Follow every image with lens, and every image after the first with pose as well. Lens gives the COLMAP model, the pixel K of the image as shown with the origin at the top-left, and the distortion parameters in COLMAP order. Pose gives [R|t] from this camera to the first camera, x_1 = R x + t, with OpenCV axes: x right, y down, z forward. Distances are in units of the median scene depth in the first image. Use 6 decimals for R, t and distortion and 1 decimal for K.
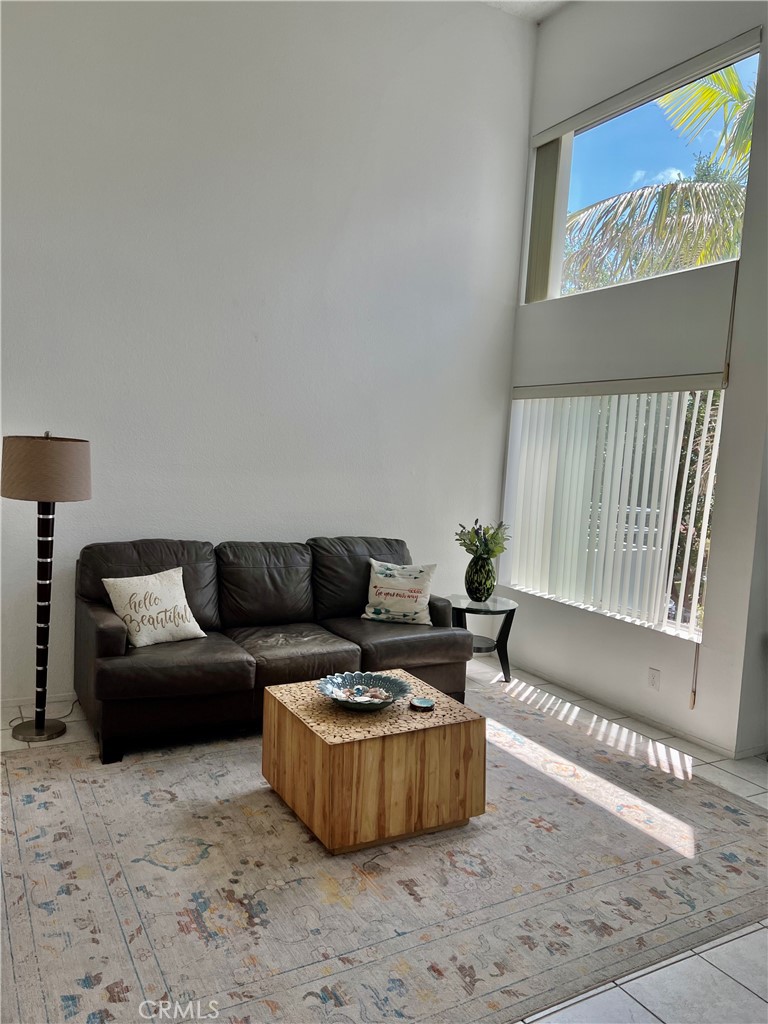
lens RADIAL K [[770.0, 0, 375.7], [0, 770.0, 515.3], [0, 0, 1]] dist [0.041271, -0.044492]
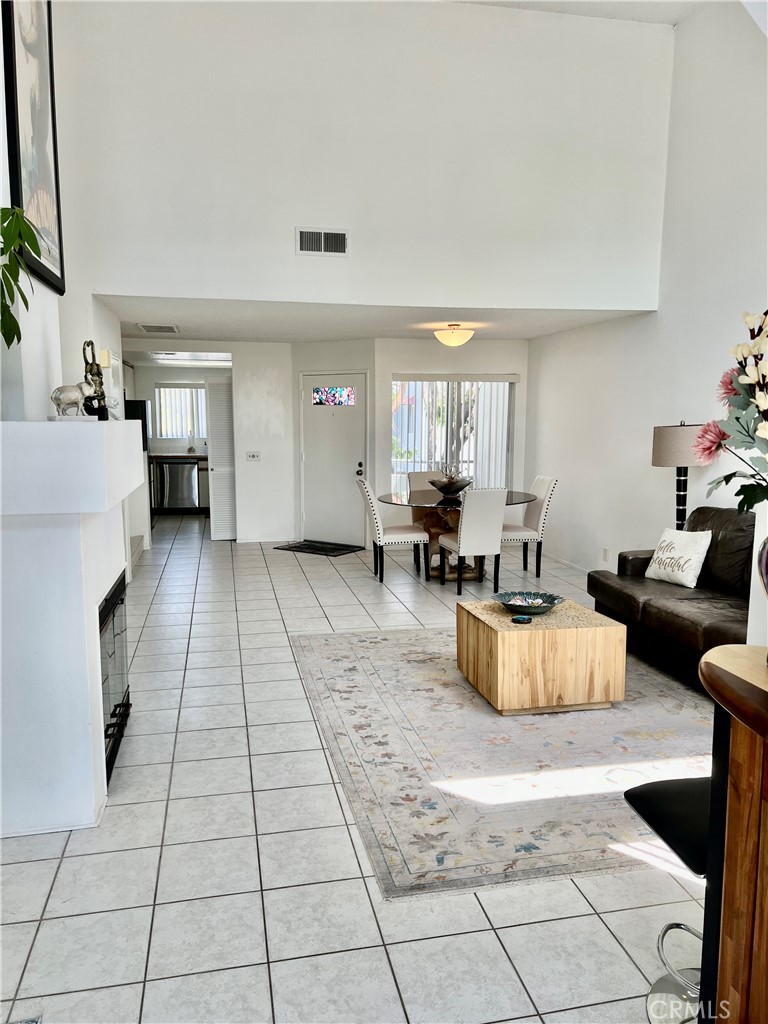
lens RADIAL K [[770.0, 0, 379.7], [0, 770.0, 513.7], [0, 0, 1]] dist [0.041271, -0.044492]
pose [[-0.293762, 0.067037, -0.953525, 1.636004], [-0.100982, 0.989779, 0.100696, -0.042820], [0.950530, 0.125870, -0.283990, 1.355522]]
